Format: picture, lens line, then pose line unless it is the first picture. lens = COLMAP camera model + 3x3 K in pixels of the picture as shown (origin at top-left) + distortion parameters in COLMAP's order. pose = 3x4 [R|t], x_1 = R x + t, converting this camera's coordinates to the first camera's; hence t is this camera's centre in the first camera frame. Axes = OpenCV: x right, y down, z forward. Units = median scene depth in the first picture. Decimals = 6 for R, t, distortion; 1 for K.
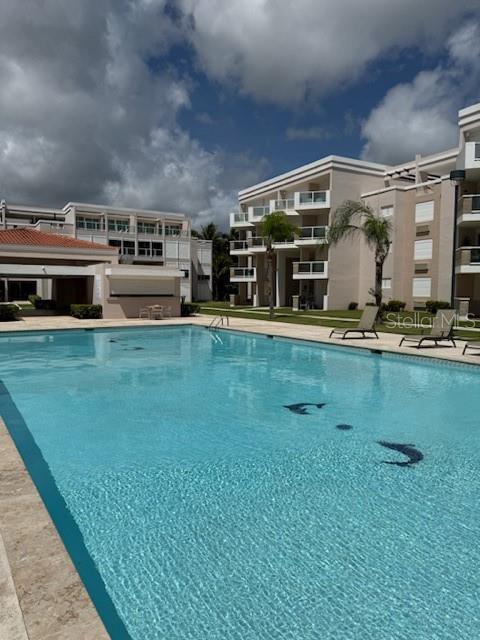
lens RADIAL K [[460.3, 0, 240.0], [0, 460.3, 320.0], [0, 0, 1]] dist [0.027705, -0.001975]
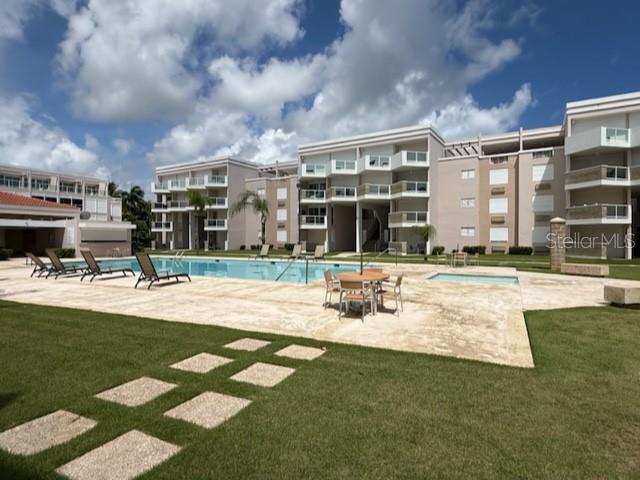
lens RADIAL K [[371.3, 0, 320.0], [0, 371.3, 240.0], [0, 0, 1]] dist [0.000314, 0.000011]
pose [[0.878829, -0.005215, 0.477108, -0.141235], [0.033434, 0.998155, -0.050674, 0.019658], [-0.475964, 0.060486, 0.877383, -0.282251]]
